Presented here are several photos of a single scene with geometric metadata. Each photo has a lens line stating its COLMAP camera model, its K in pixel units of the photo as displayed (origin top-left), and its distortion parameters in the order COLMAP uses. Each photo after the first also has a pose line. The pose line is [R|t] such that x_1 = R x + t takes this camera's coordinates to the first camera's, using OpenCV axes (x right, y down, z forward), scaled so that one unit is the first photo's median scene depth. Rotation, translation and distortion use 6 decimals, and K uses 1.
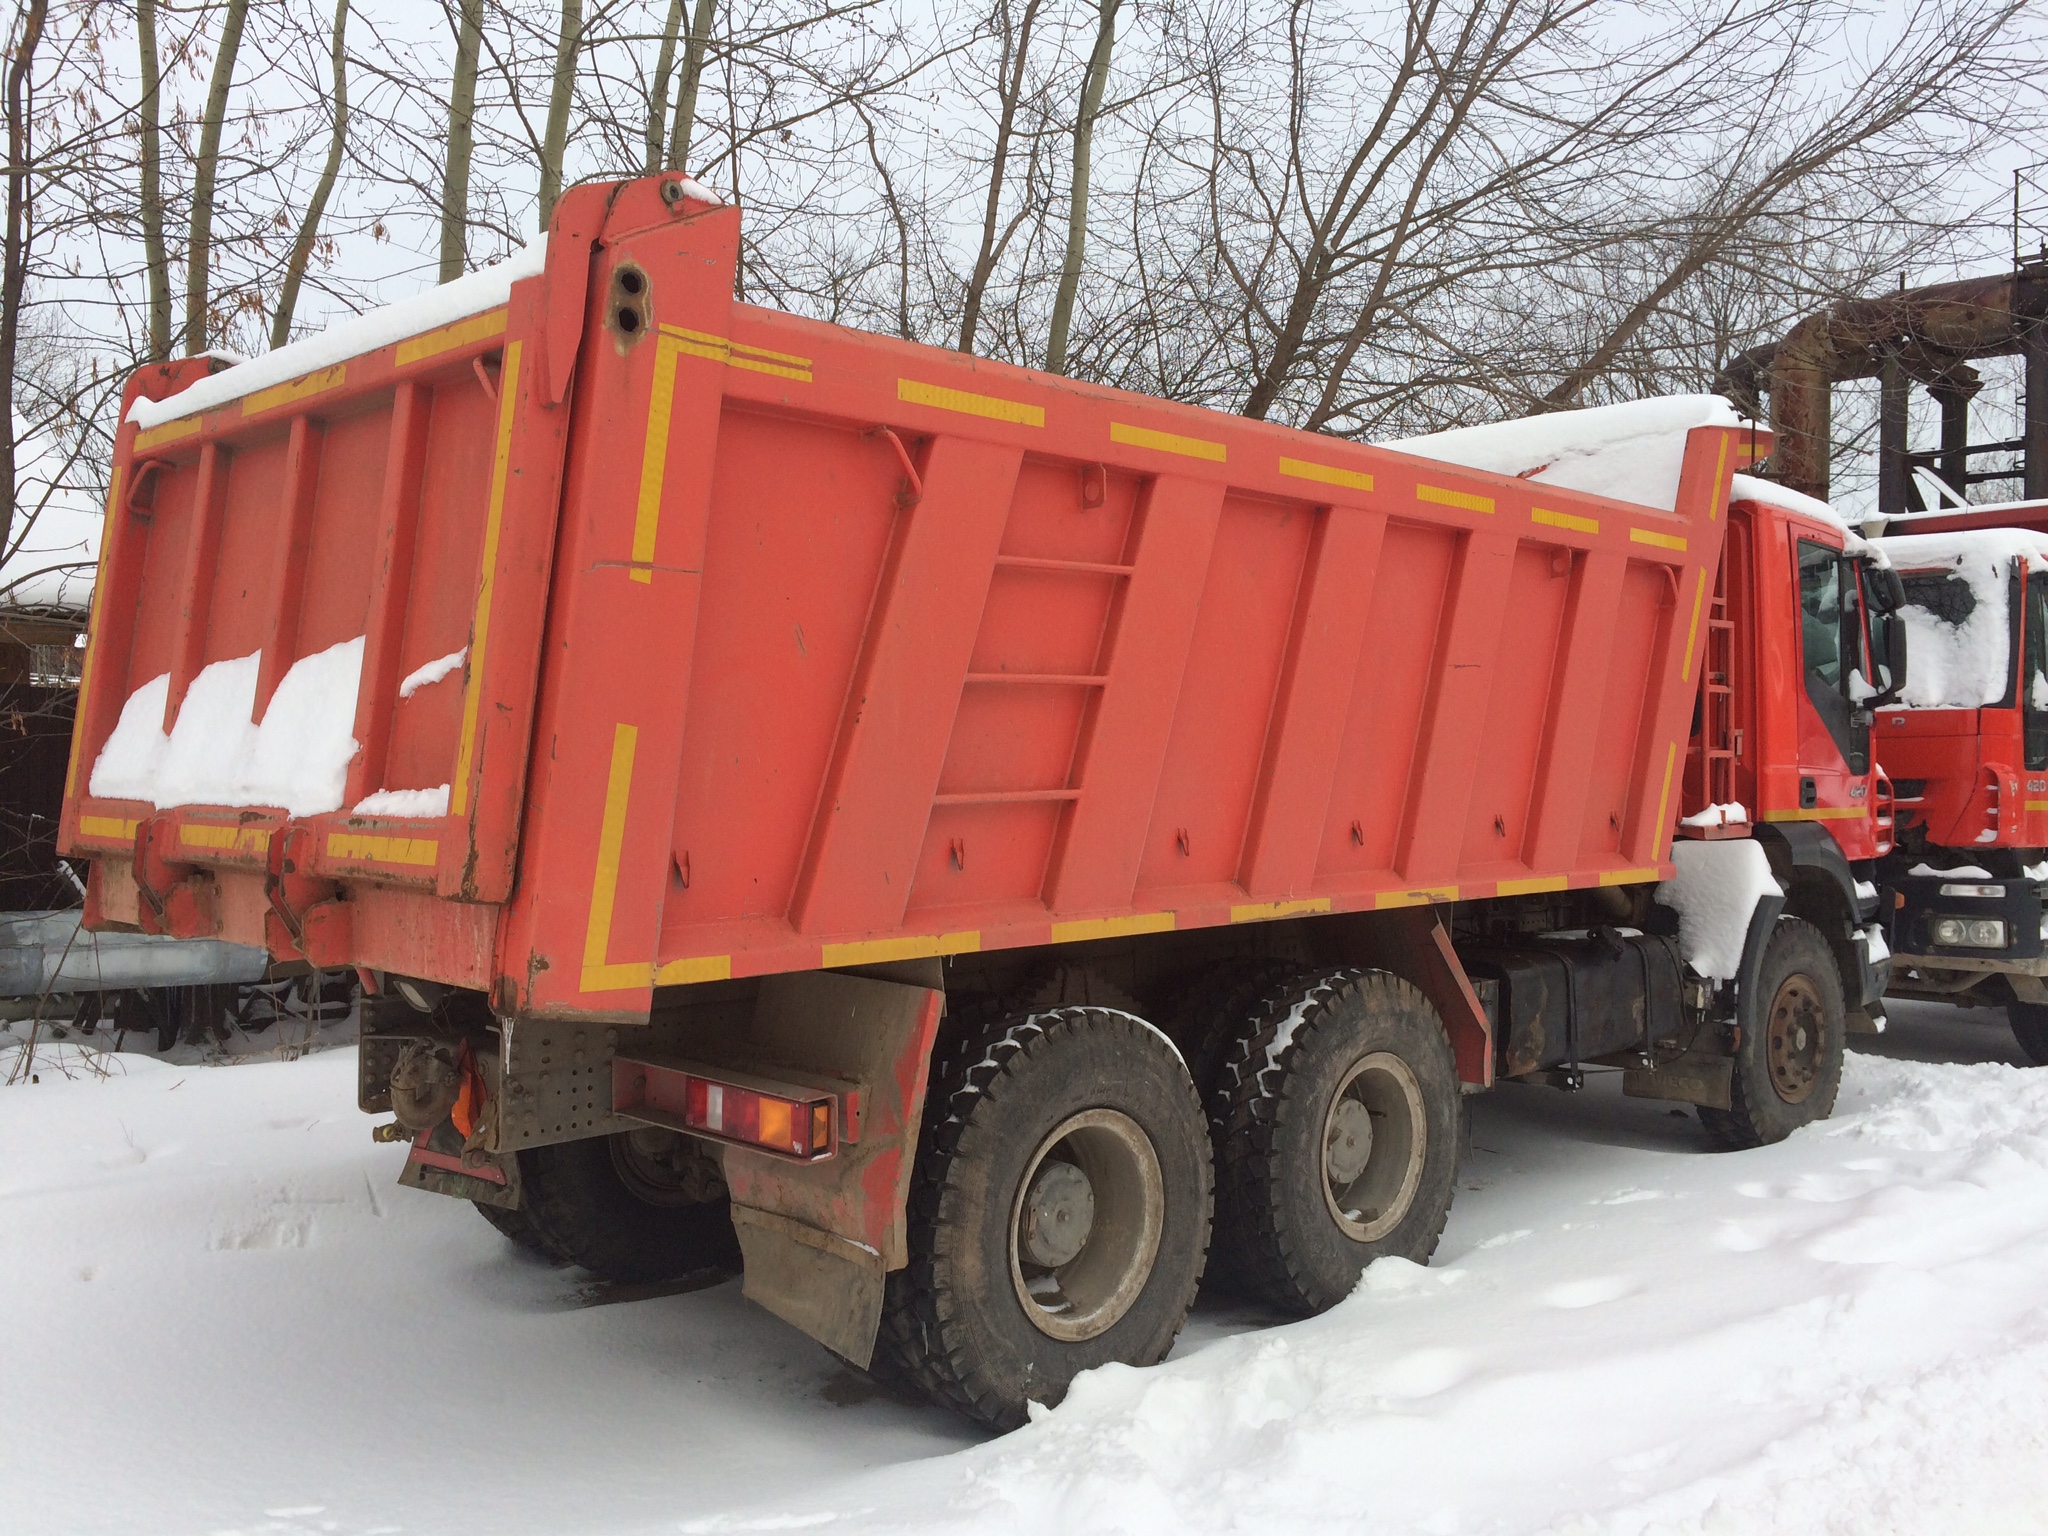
lens RADIAL K [[1788.7, 0, 1026.8], [0, 1788.7, 768.9], [0, 0, 1]] dist [0.029903, -0.020005]
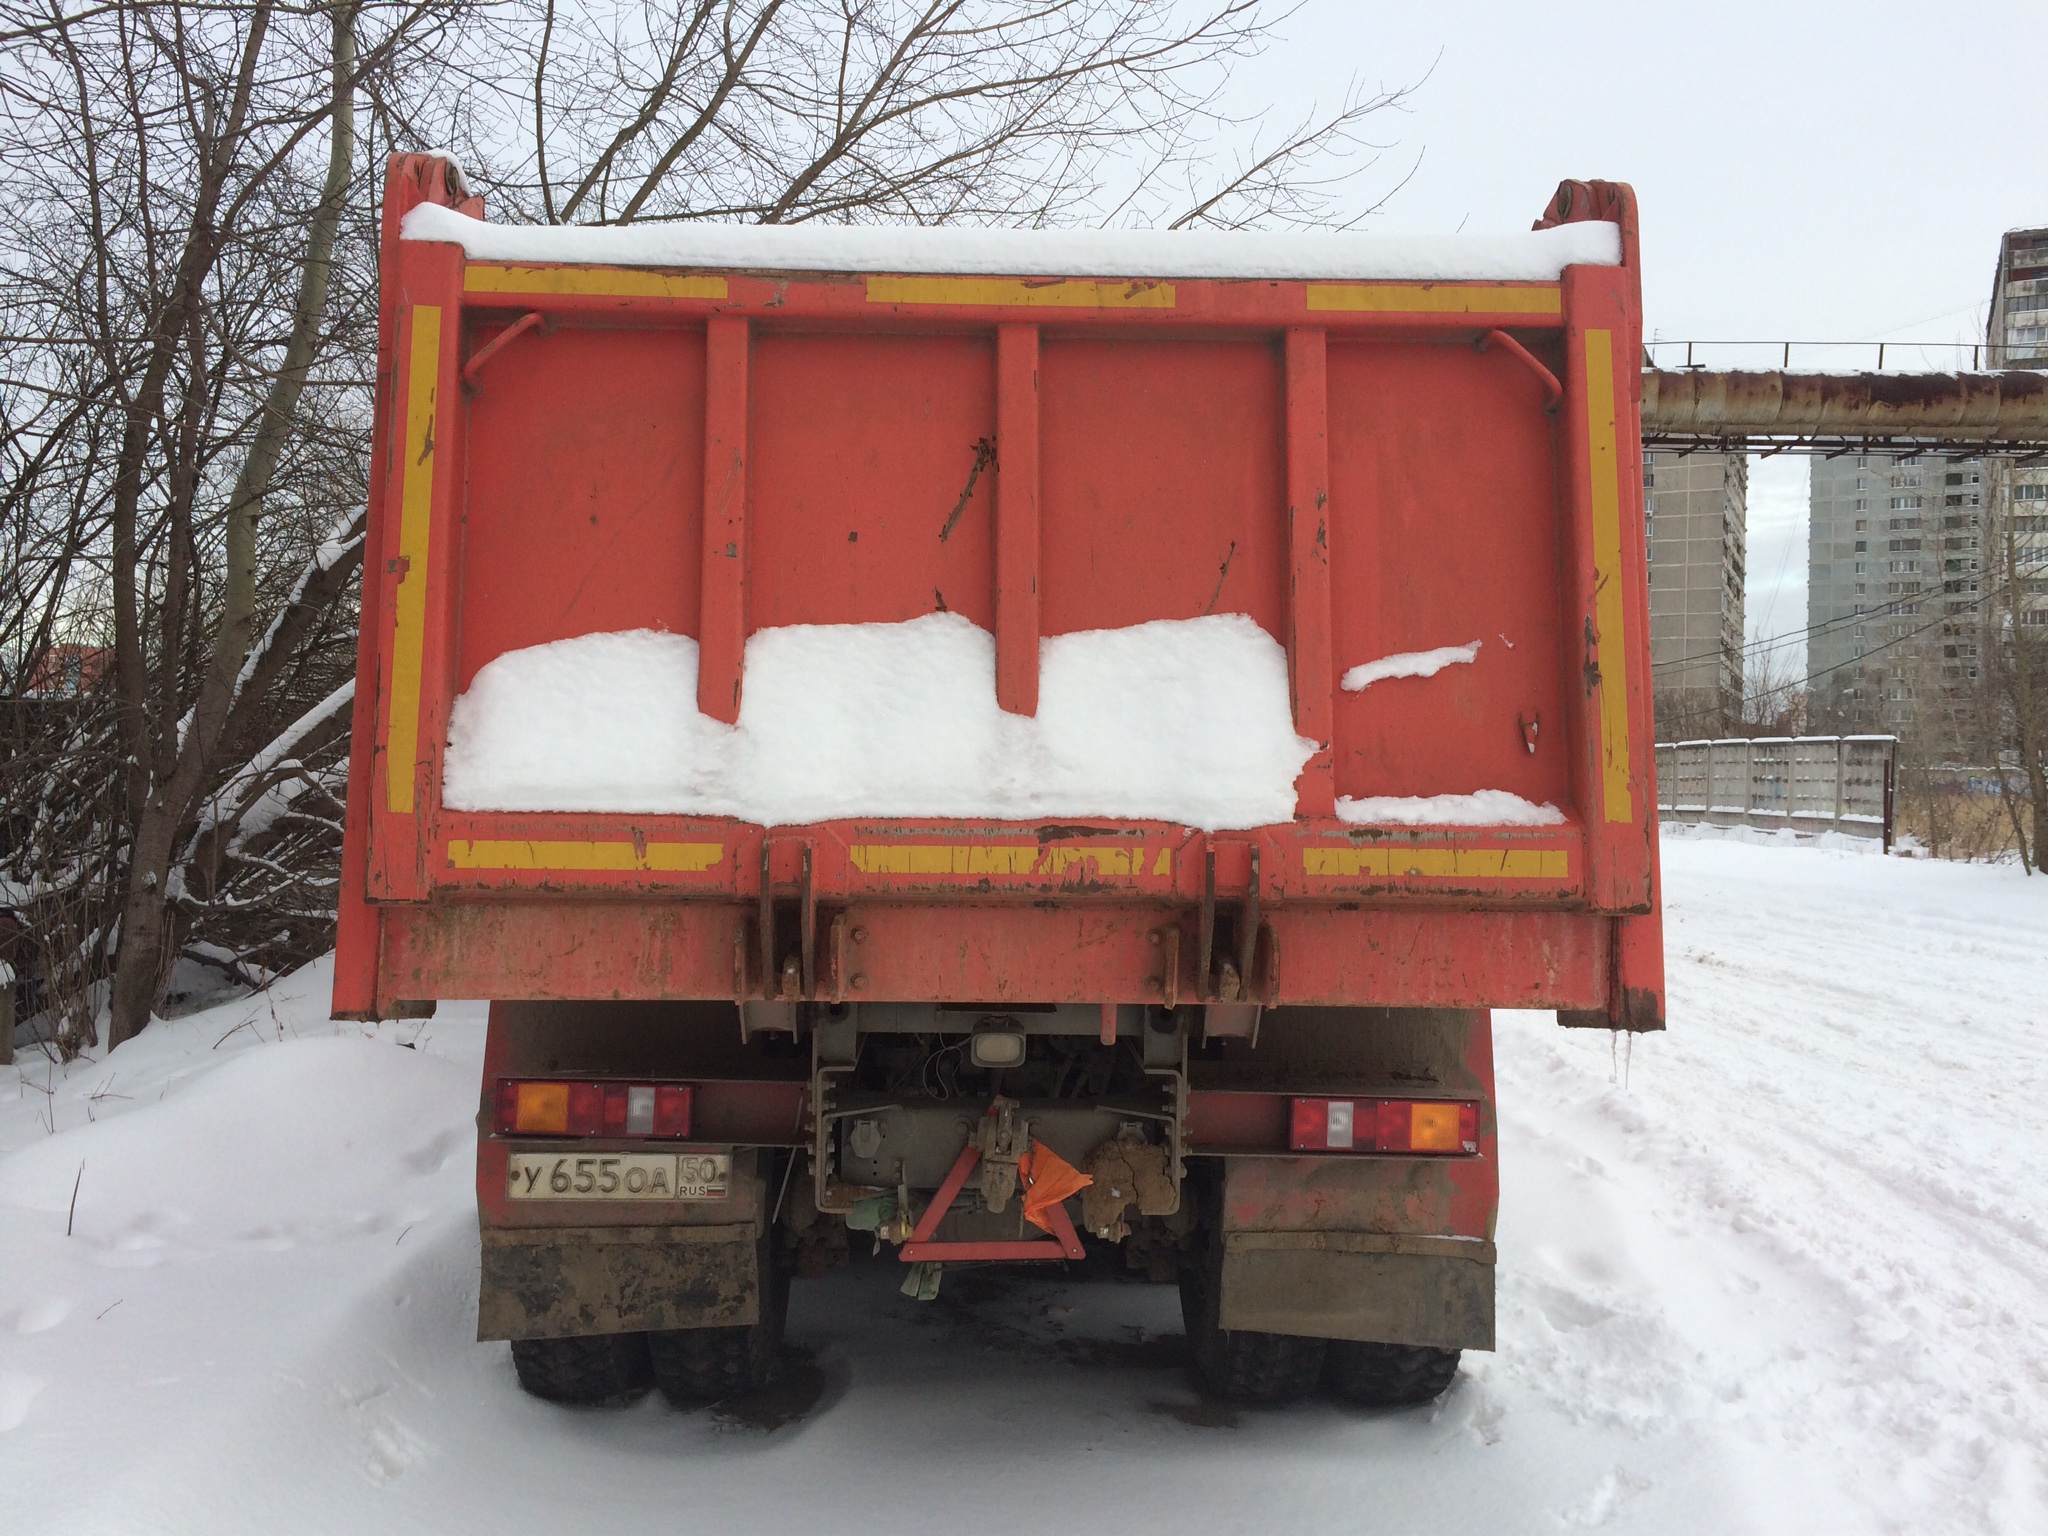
lens RADIAL K [[1788.7, 0, 1022.1], [0, 1788.7, 769.4], [0, 0, 1]] dist [0.029903, -0.020005]
pose [[0.681218, 0.003023, 0.732074, -1.043108], [-0.005638, 0.999983, 0.001118, -0.001671], [-0.732059, -0.004889, 0.681224, 0.495129]]
